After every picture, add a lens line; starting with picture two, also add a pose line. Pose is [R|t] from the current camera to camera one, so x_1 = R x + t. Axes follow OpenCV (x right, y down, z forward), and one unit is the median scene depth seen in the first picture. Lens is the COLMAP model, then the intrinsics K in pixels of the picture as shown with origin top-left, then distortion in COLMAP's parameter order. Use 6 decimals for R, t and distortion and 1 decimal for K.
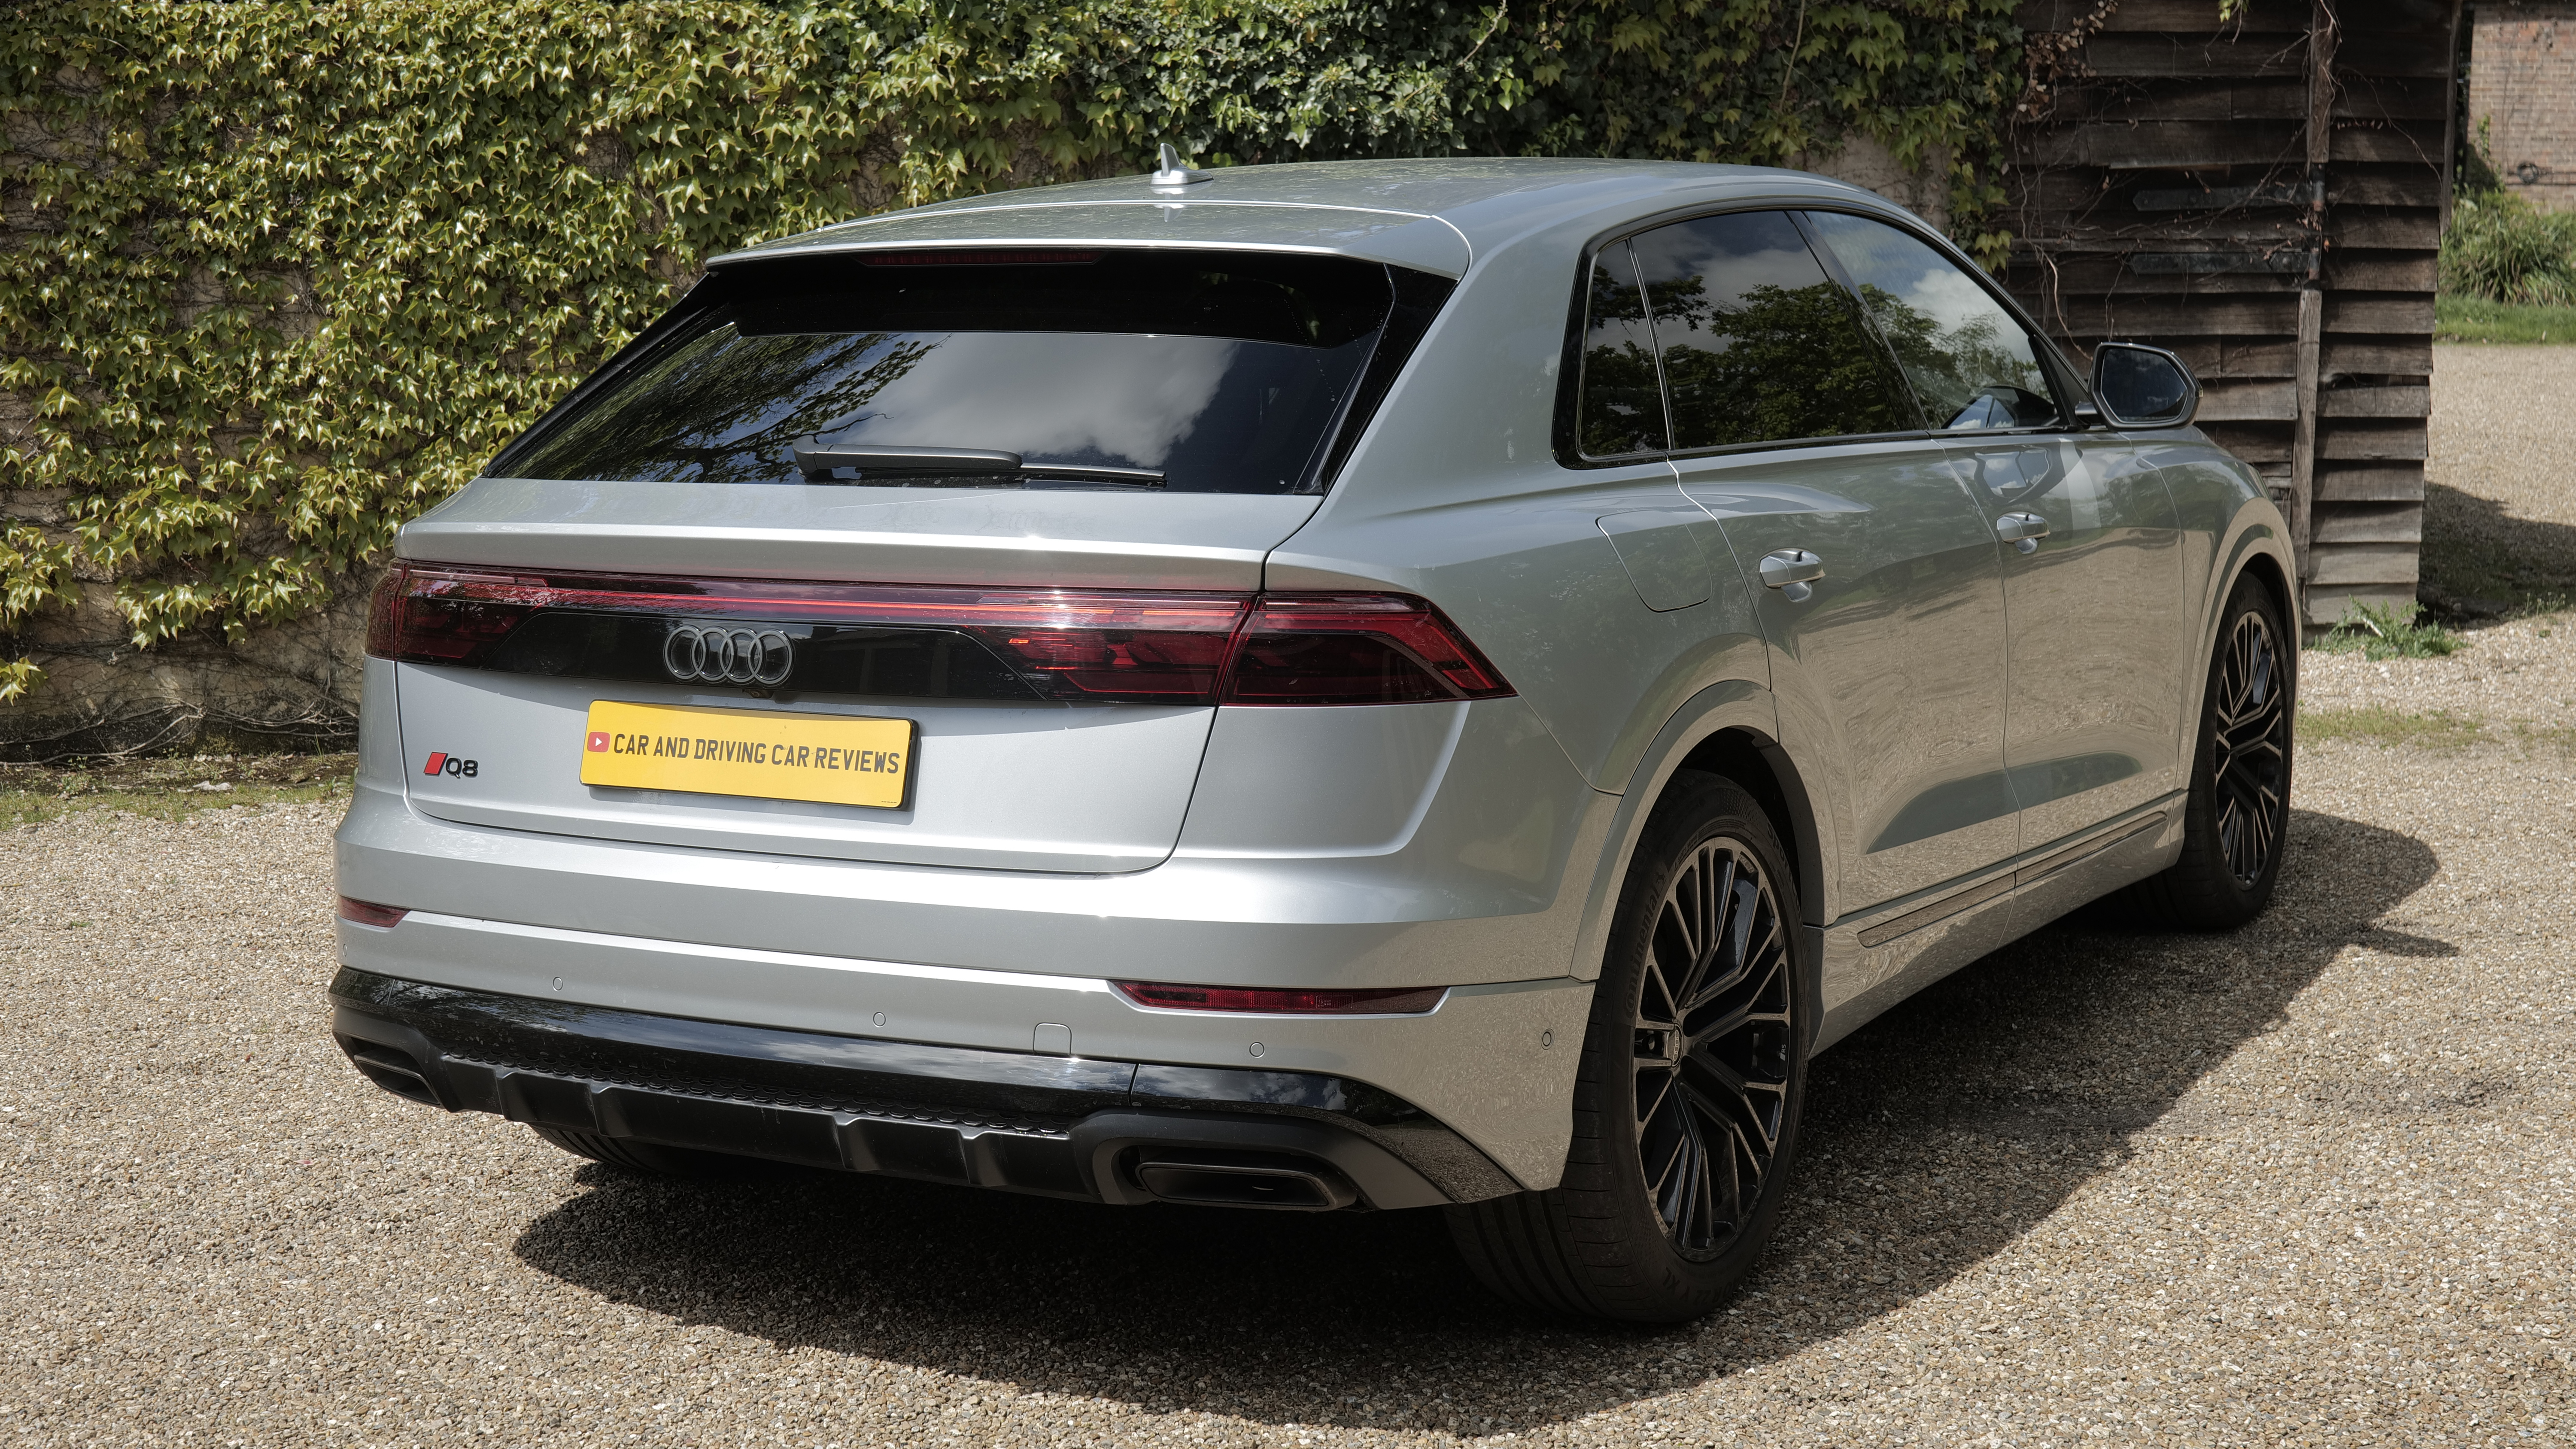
lens RADIAL K [[3561.4, 0, 1295.0], [0, 3561.4, 725.0], [0, 0, 1]] dist [0.008742, 0.000000]
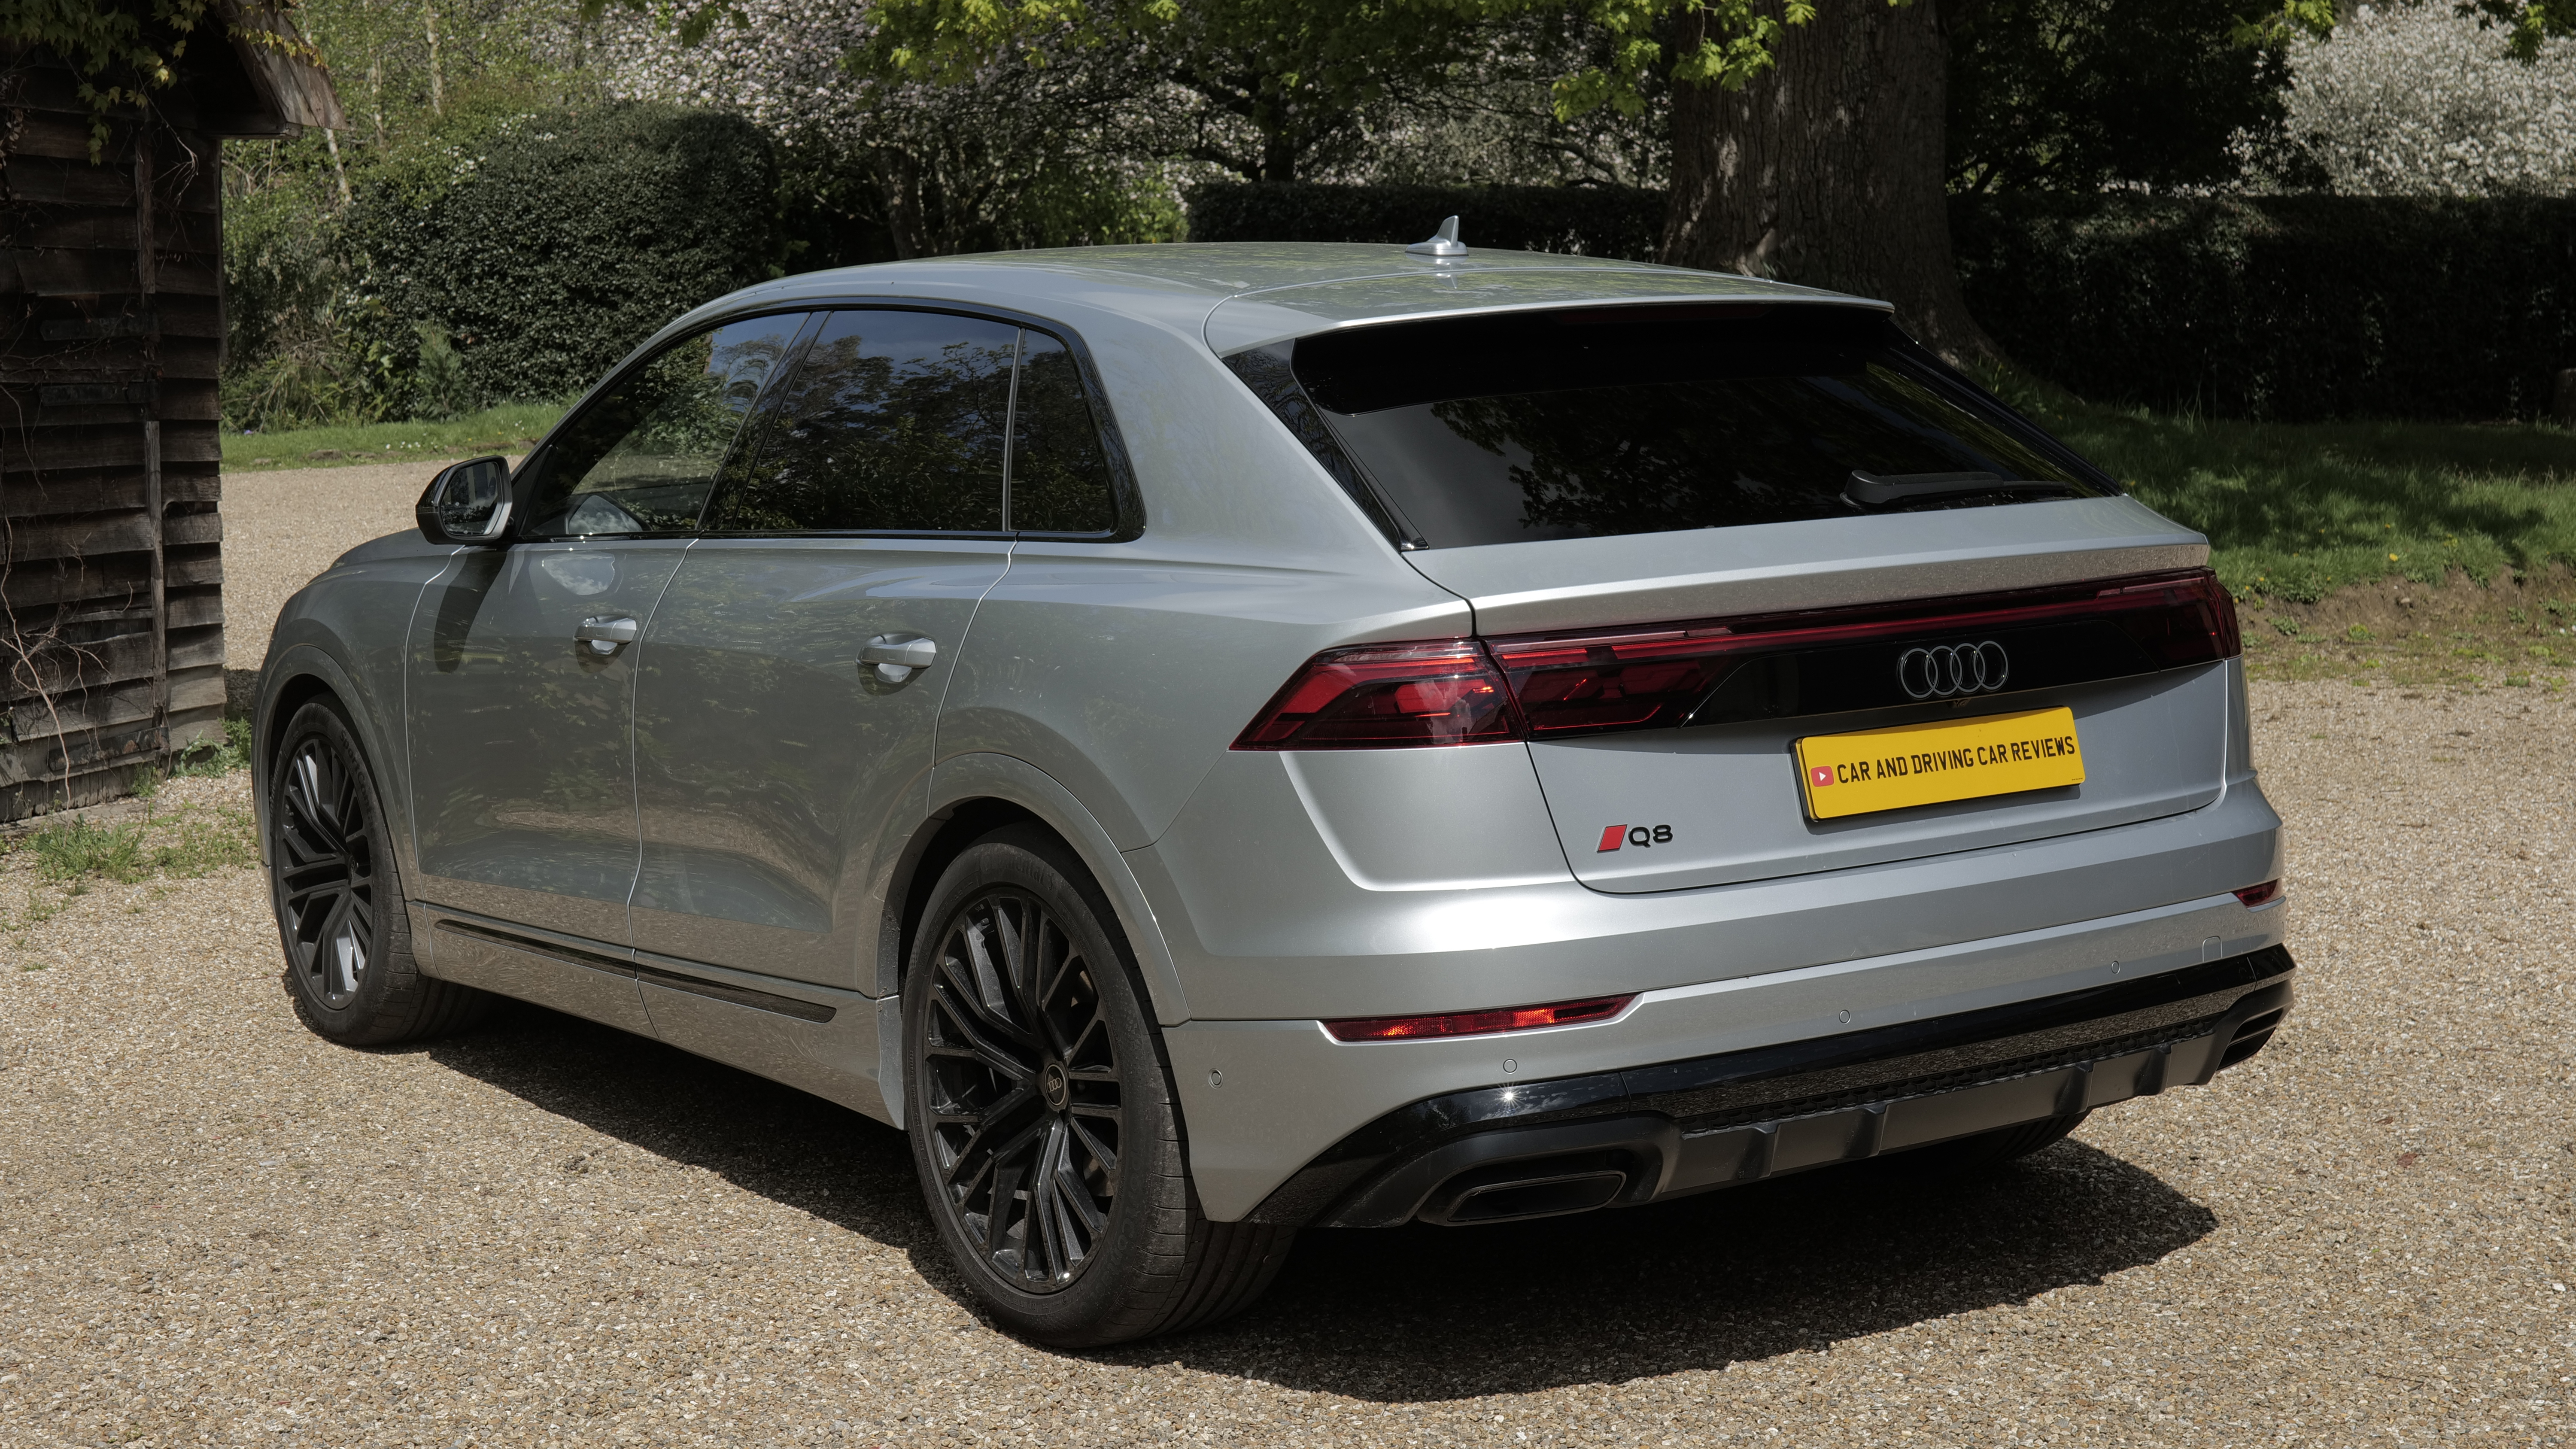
lens RADIAL K [[3561.4, 0, 1296.5], [0, 3561.4, 724.1], [0, 0, 1]] dist [0.008742, 0.000000]
pose [[0.444021, -0.096104, 0.890847, -0.542290], [0.142197, 0.989189, 0.035838, -0.031548], [-0.884661, 0.110763, 0.452887, 0.309050]]
